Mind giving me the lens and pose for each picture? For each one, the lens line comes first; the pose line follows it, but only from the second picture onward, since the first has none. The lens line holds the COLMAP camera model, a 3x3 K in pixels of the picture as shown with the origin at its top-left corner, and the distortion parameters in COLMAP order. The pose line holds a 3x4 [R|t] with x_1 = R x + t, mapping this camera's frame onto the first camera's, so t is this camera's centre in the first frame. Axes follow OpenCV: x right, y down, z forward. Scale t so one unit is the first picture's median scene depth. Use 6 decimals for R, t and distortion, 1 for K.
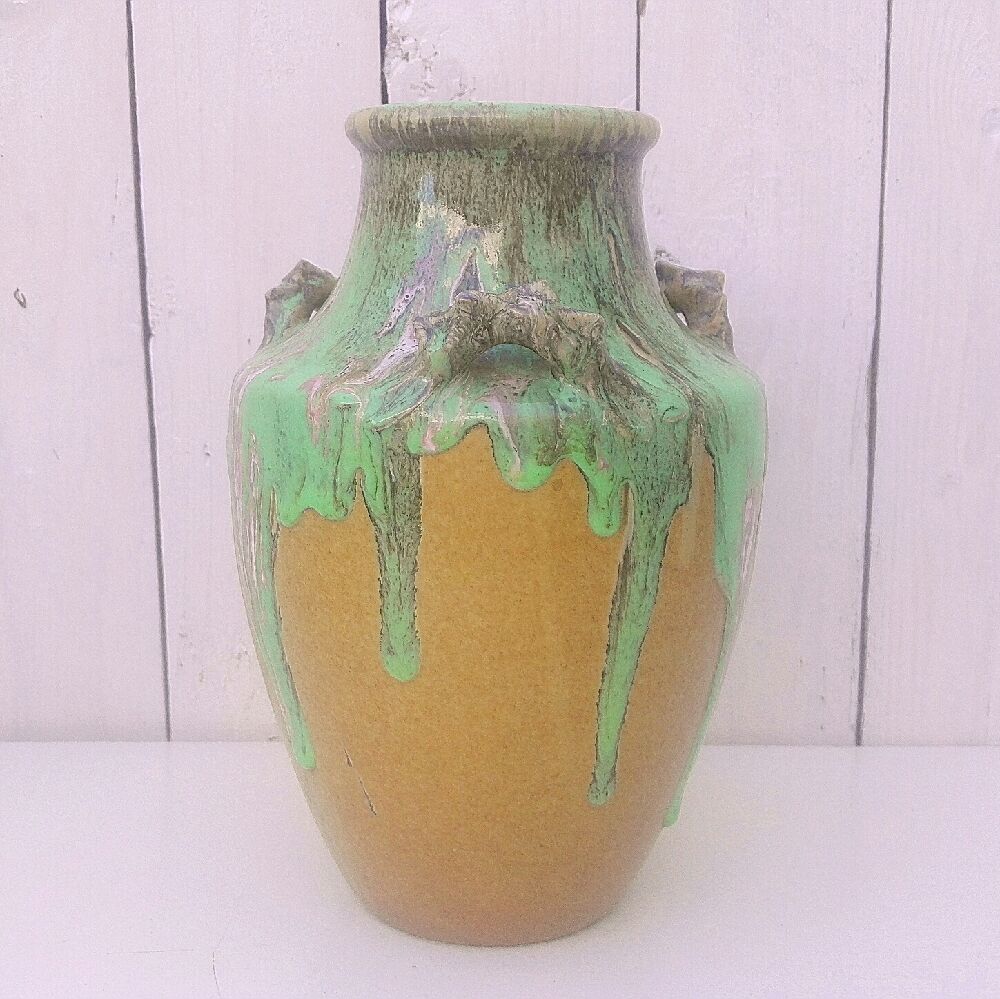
lens RADIAL K [[1264.3, 0, 500.5], [0, 1264.3, 480.3], [0, 0, 1]] dist [0.166824, -0.521565]
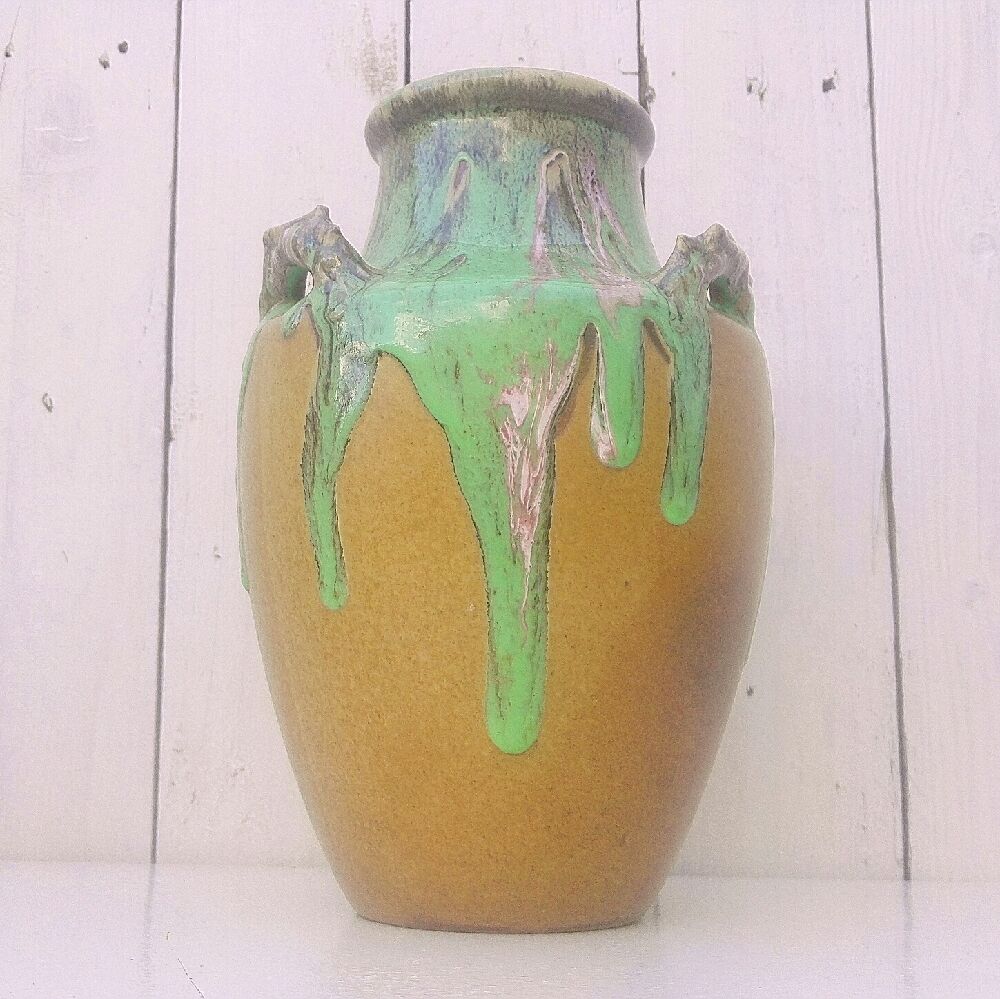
lens RADIAL K [[1264.3, 0, 500.5], [0, 1264.3, 480.3], [0, 0, 1]] dist [0.166824, -0.521565]
pose [[0.999891, 0.001055, -0.014741, 0.003561], [-0.005411, 0.954315, -0.298753, 0.217447], [0.013752, 0.298800, 0.954217, 0.043131]]
